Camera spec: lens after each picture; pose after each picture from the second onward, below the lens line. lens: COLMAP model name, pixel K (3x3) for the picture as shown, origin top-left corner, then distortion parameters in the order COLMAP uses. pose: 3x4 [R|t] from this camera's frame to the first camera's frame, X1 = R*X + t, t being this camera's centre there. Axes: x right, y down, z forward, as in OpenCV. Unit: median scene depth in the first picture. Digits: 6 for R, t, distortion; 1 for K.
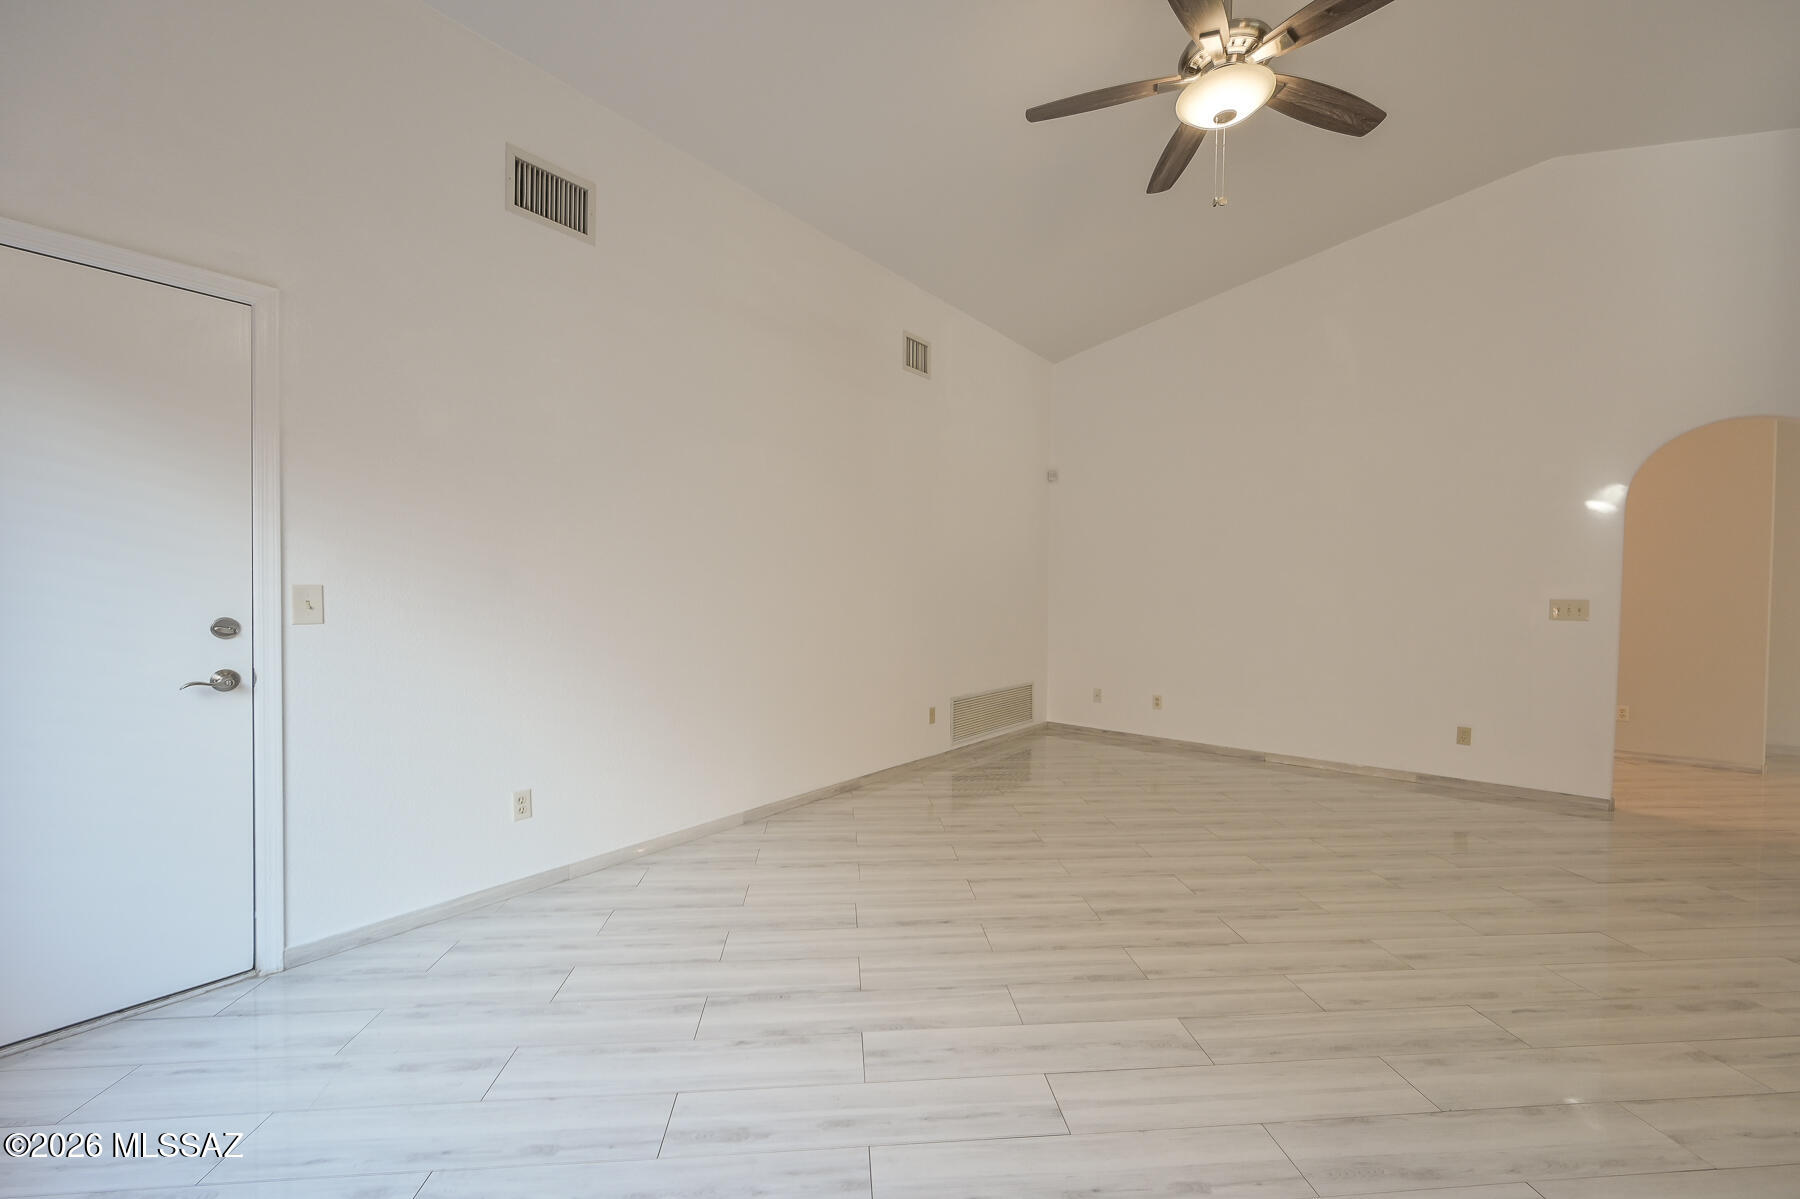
lens RADIAL K [[707.0, 0, 898.4], [0, 707.0, 600.2], [0, 0, 1]] dist [-0.002028, 0.000560]
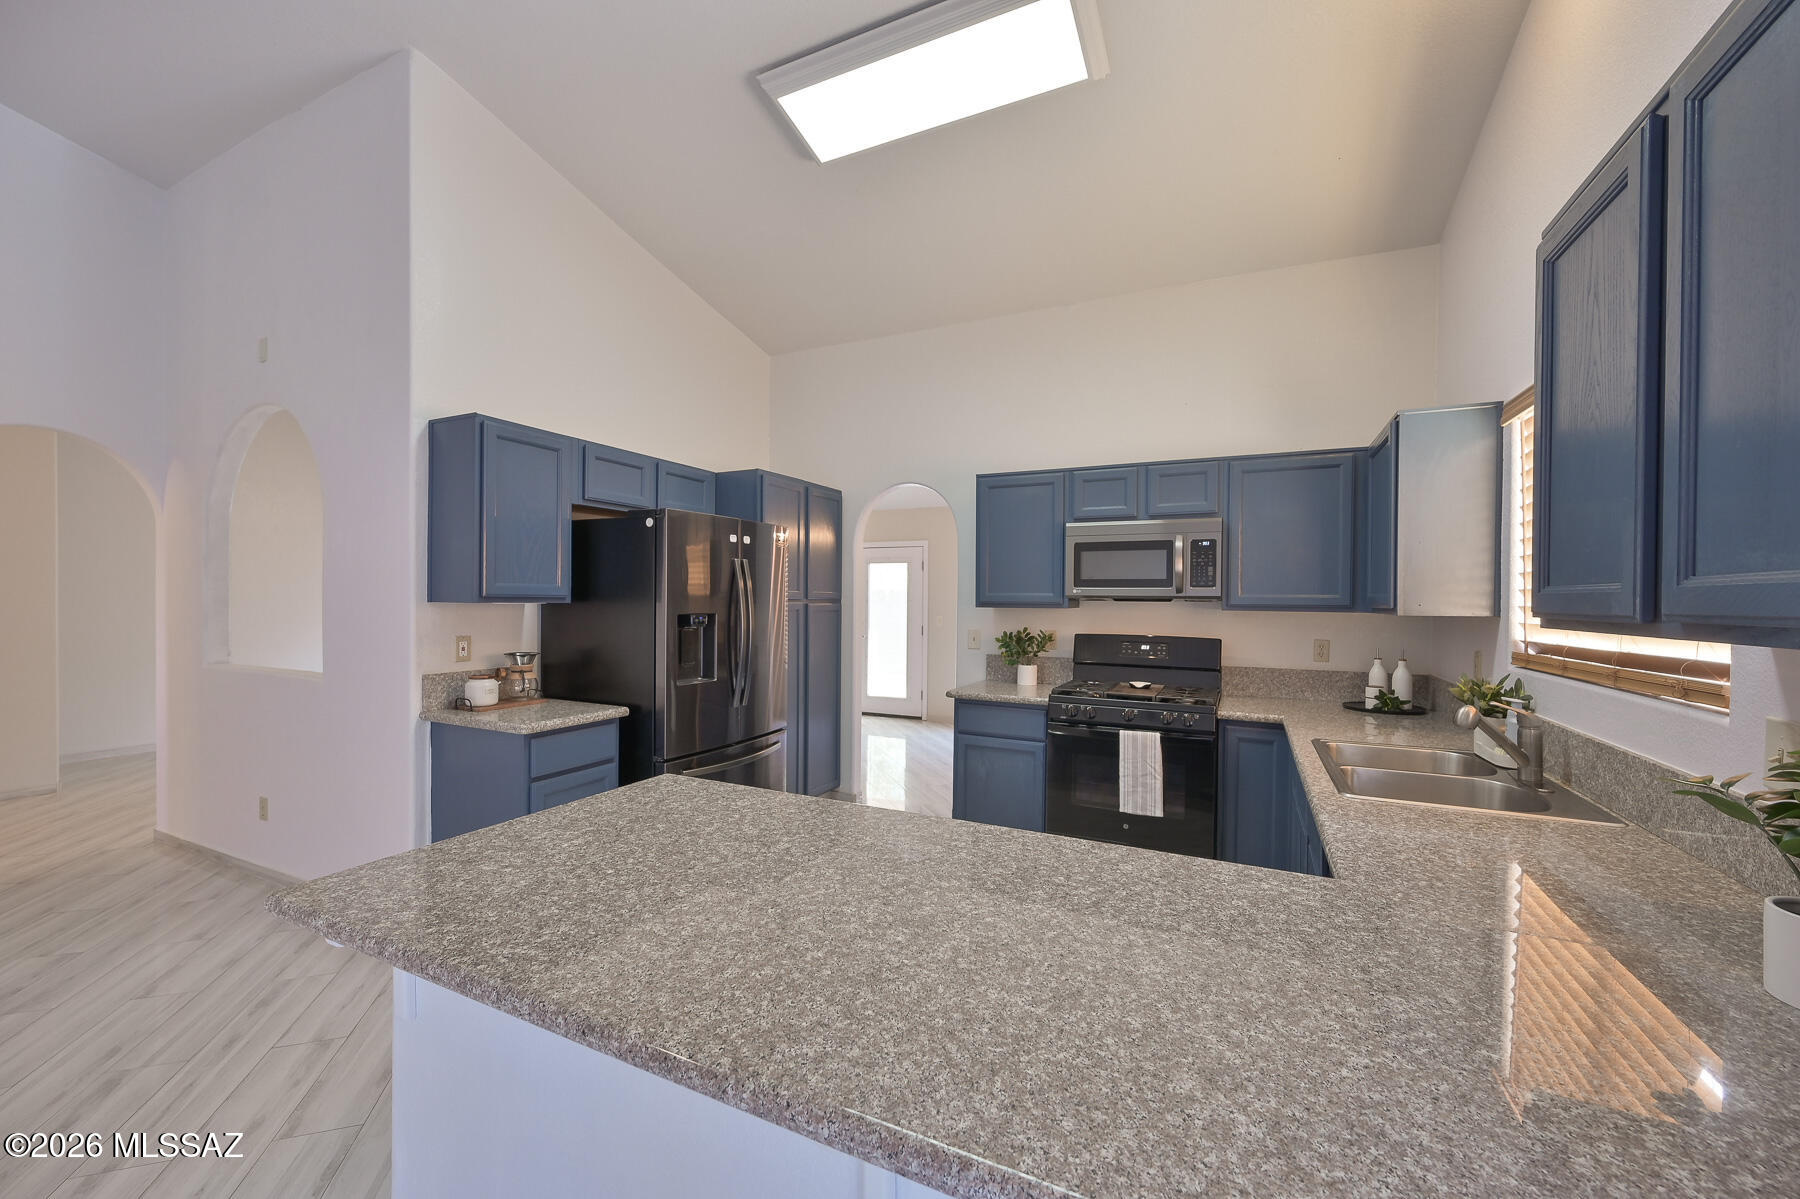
lens RADIAL K [[707.0, 0, 903.0], [0, 707.0, 597.2], [0, 0, 1]] dist [-0.002028, 0.000560]
pose [[-0.219264, -0.016289, 0.975530, 0.041511], [0.002184, 0.999850, 0.017186, -0.060025], [-0.975663, 0.005898, -0.219195, 0.122235]]
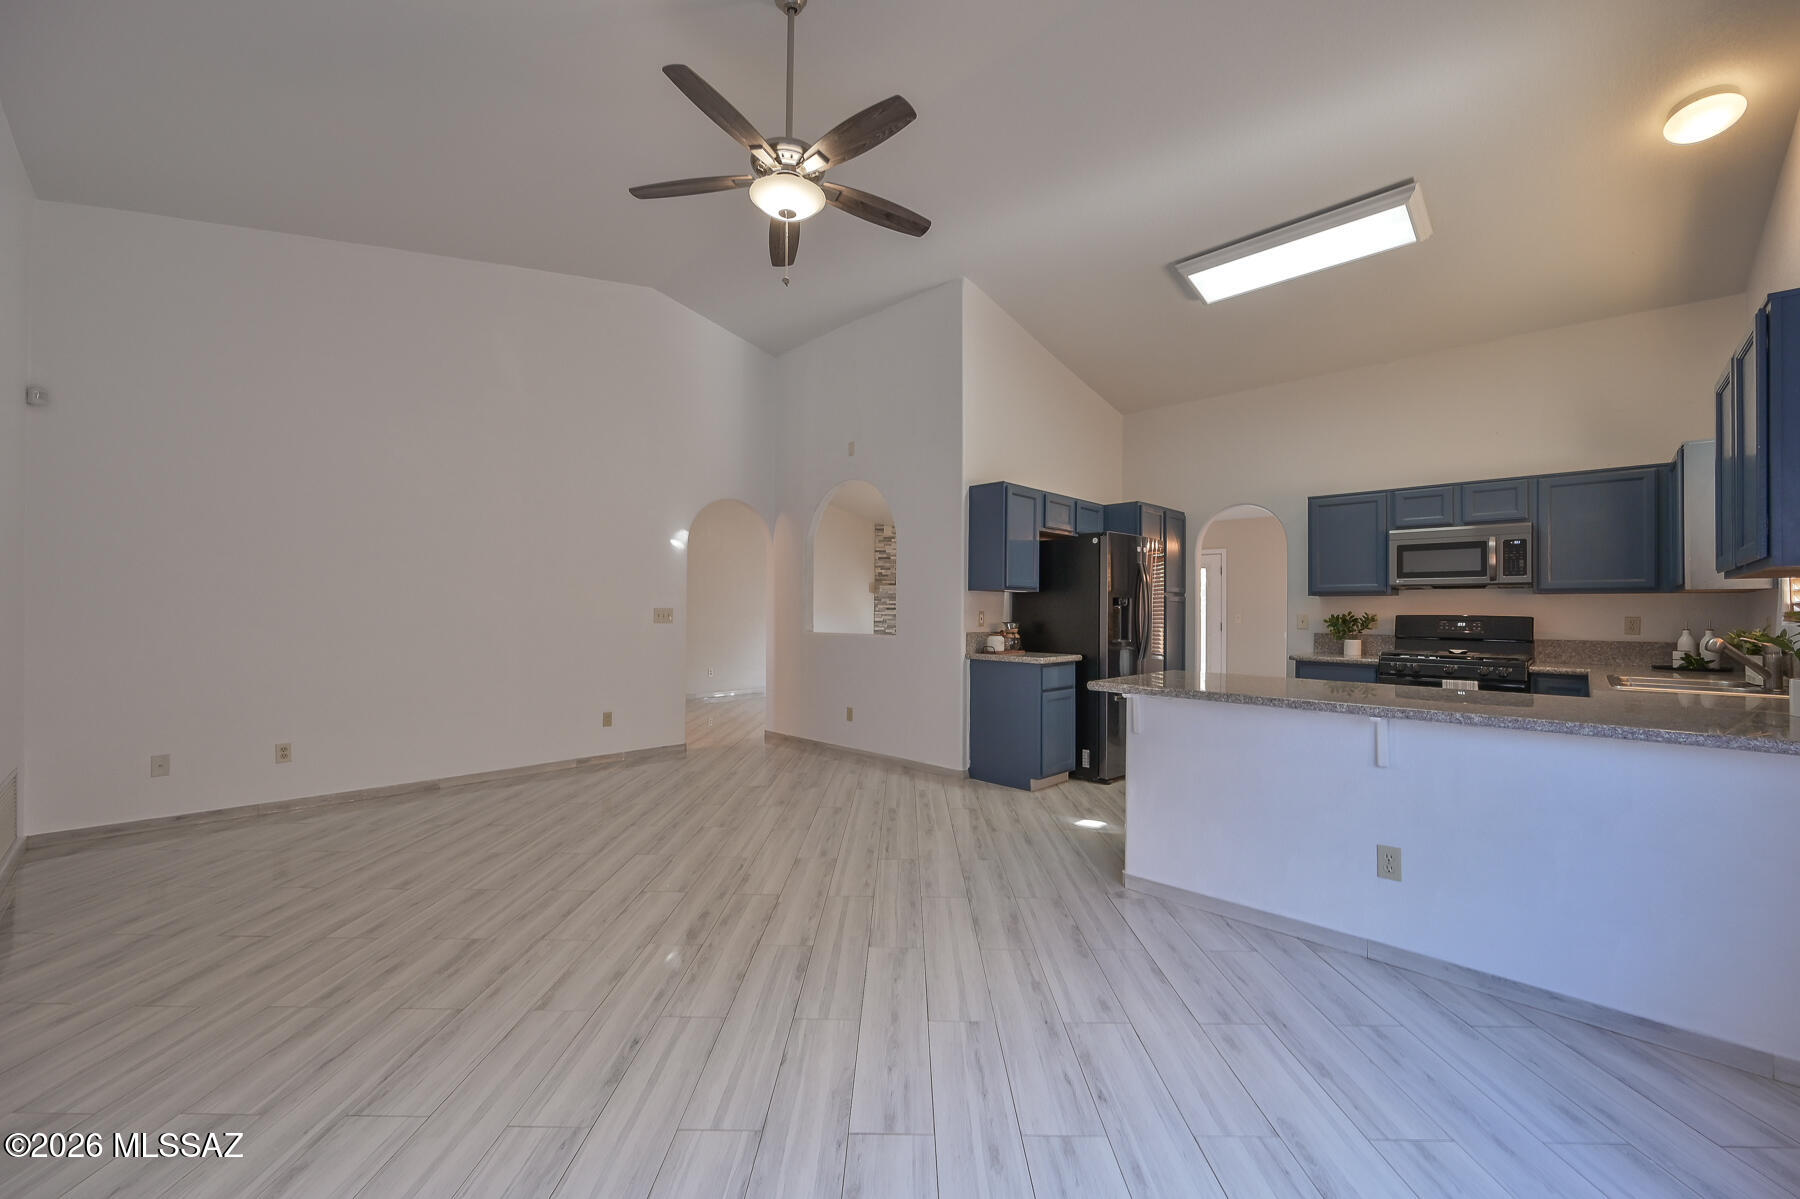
lens RADIAL K [[707.0, 0, 901.3], [0, 707.0, 600.6], [0, 0, 1]] dist [-0.002028, 0.000560]
pose [[0.100539, -0.000415, 0.994933, -0.556267], [0.009301, 0.999957, -0.000523, -0.015064], [-0.994890, 0.009307, 0.100538, 0.532860]]
